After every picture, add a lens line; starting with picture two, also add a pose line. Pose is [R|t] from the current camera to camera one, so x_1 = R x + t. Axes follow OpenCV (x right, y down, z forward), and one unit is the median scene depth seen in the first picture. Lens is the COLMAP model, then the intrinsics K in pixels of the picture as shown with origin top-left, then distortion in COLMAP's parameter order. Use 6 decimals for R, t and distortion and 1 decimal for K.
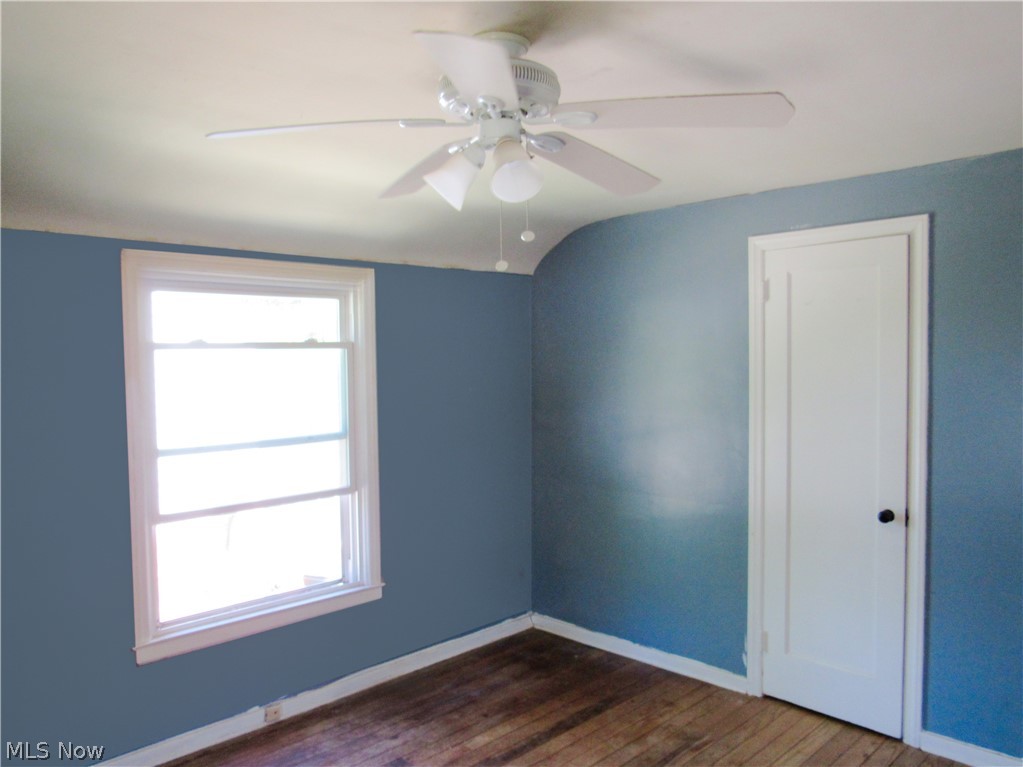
lens RADIAL K [[782.8, 0, 511.5], [0, 782.8, 383.5], [0, 0, 1]] dist [-0.015039, -0.004624]
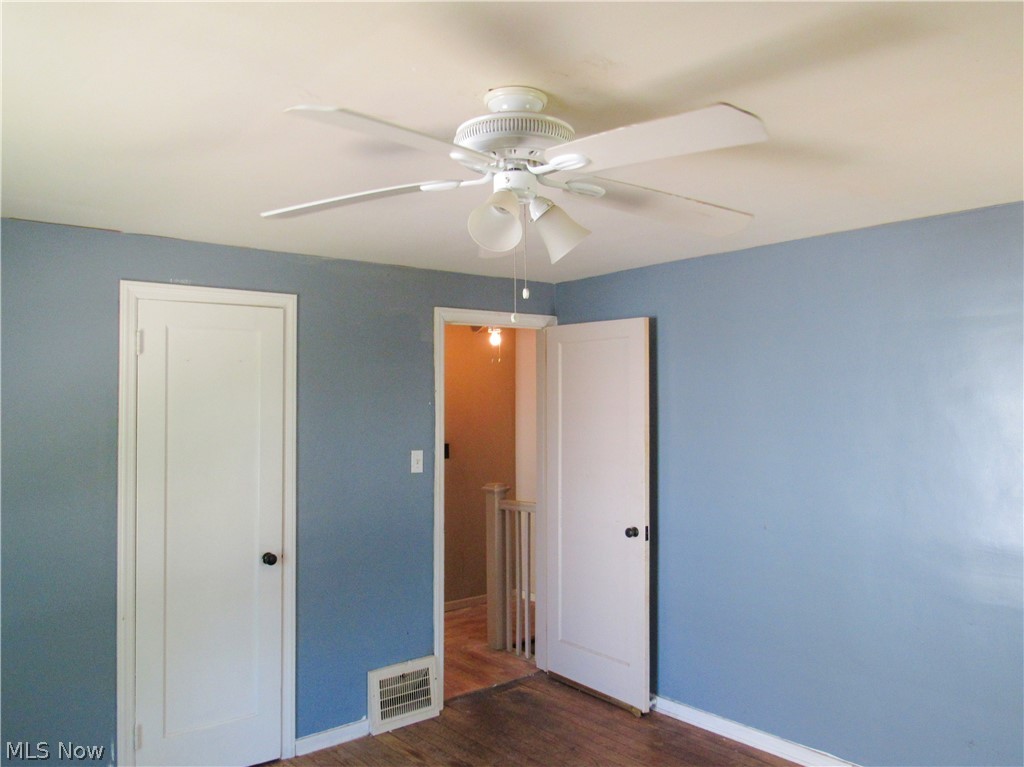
lens RADIAL K [[741.6, 0, 512.0], [0, 741.6, 383.5], [0, 0, 1]] dist [-0.011824, -0.004719]
pose [[0.112740, 0.036029, 0.992971, -0.480330], [0.036484, 0.998518, -0.040372, -0.020791], [-0.992955, 0.040779, 0.111258, 0.480334]]
